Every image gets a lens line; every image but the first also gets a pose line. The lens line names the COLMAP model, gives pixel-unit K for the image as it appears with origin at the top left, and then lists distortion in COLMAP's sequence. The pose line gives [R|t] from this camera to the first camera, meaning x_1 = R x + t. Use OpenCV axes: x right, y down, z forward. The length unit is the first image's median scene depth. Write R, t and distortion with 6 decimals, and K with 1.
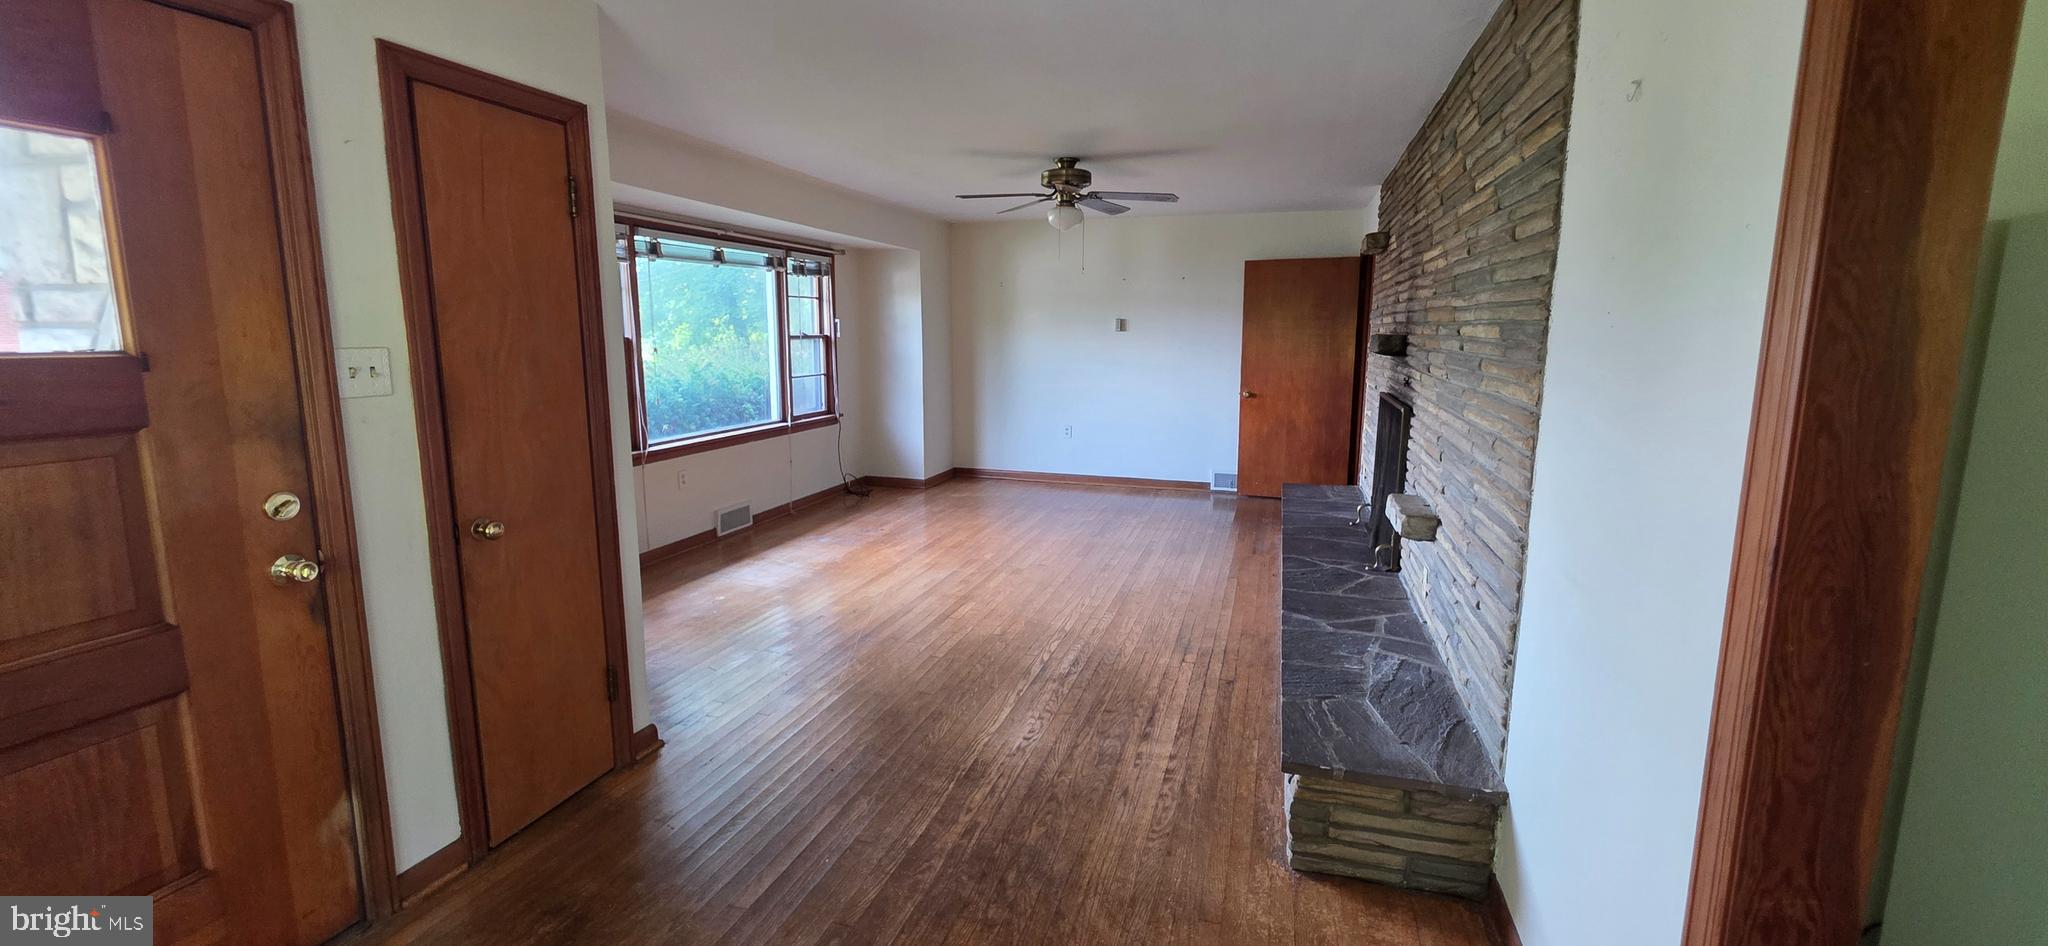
lens RADIAL K [[817.3, 0, 1025.7], [0, 817.3, 456.0], [0, 0, 1]] dist [-0.000871, -0.006112]
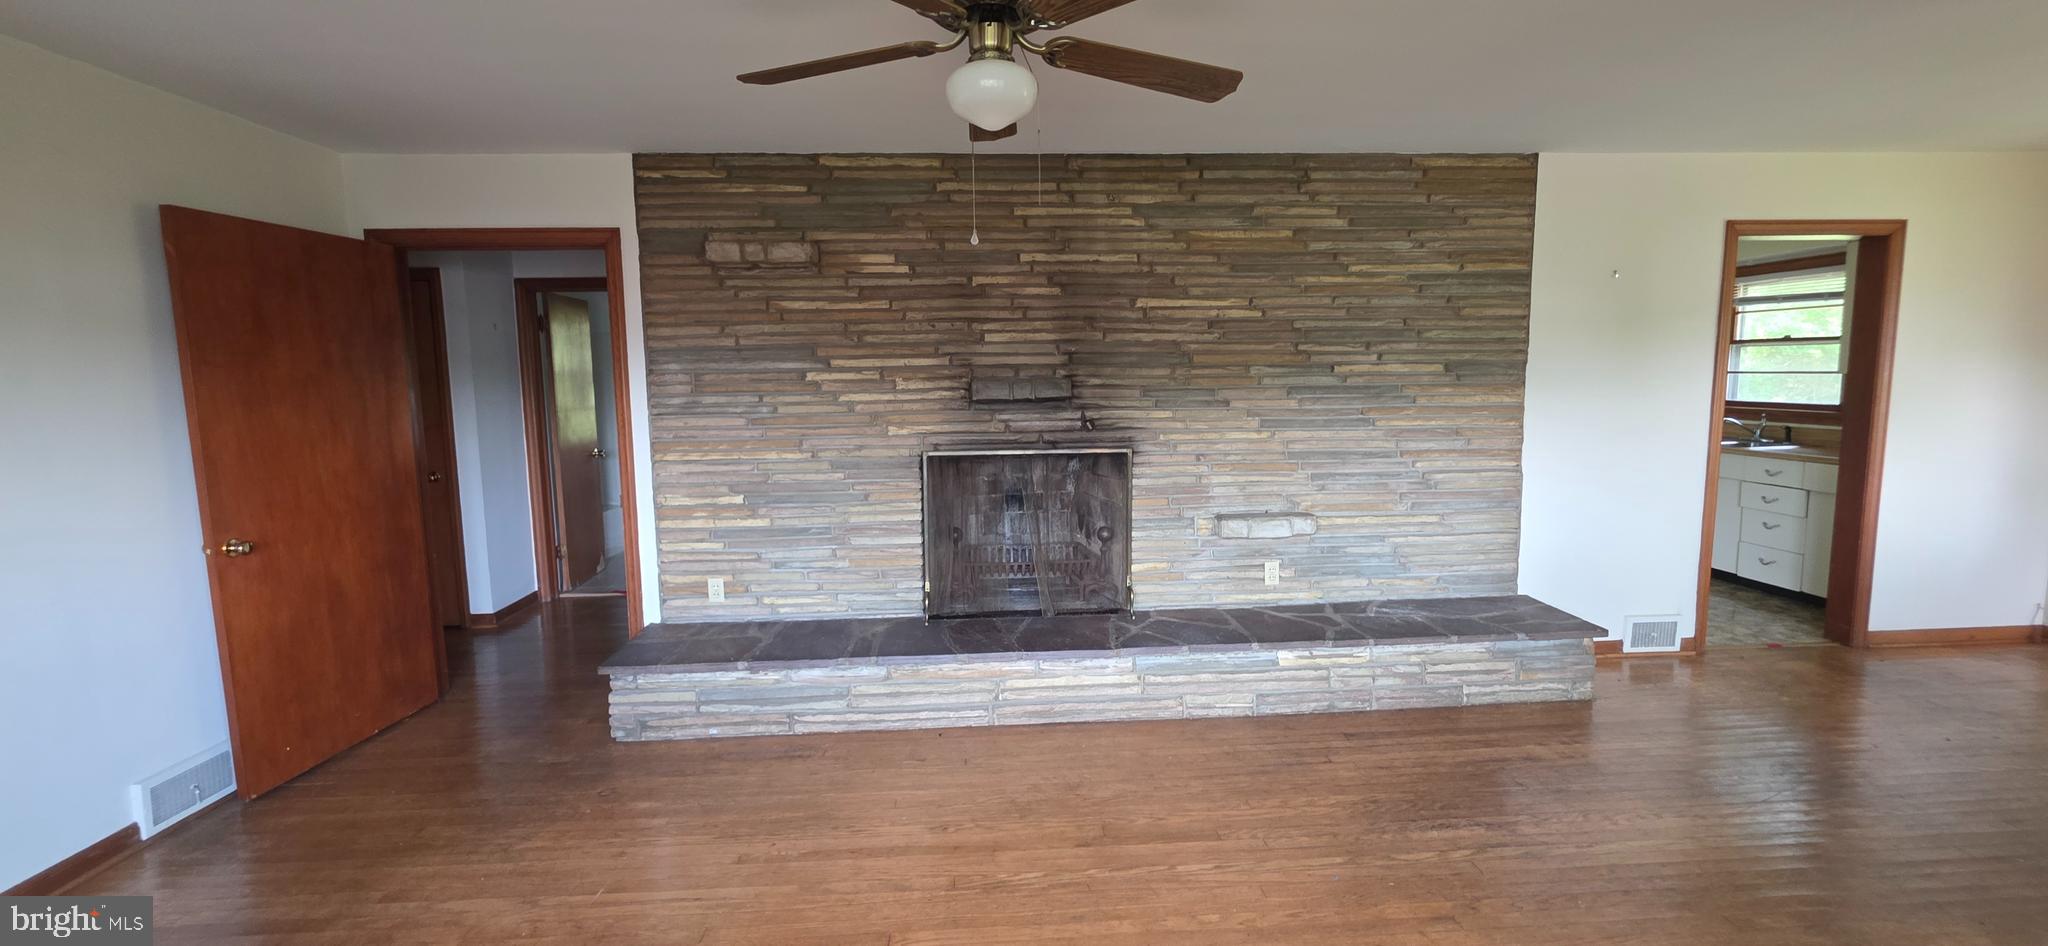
lens RADIAL K [[817.3, 0, 1025.7], [0, 817.3, 456.0], [0, 0, 1]] dist [-0.000871, -0.006112]
pose [[-0.350508, -0.092512, 0.931979, -0.361822], [0.159148, 0.974754, 0.156612, -0.190621], [-0.922939, 0.203216, -0.326936, 1.212416]]
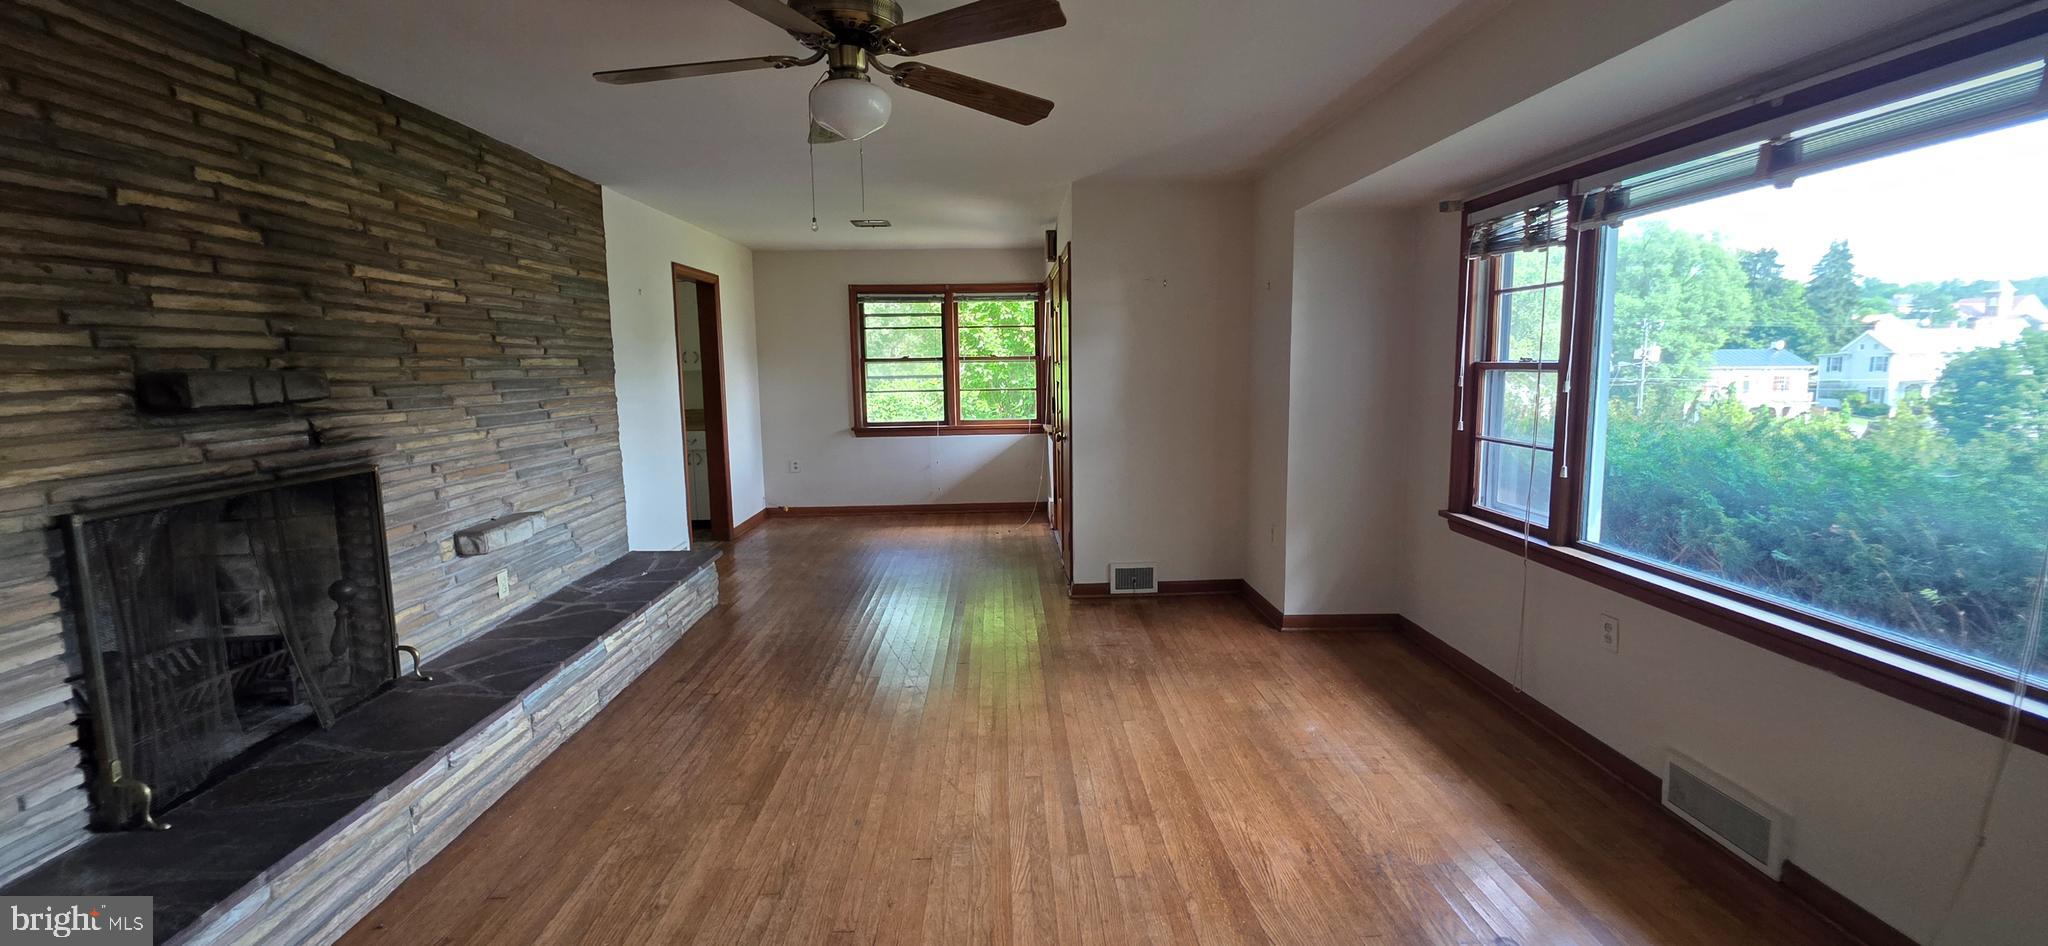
lens RADIAL K [[817.3, 0, 1025.7], [0, 817.3, 456.0], [0, 0, 1]] dist [-0.000871, -0.006112]
pose [[-0.943509, 0.049146, -0.327682, 0.121161], [-0.039852, 0.964929, 0.259468, -0.239243], [0.328942, 0.257869, -0.908461, 1.571411]]
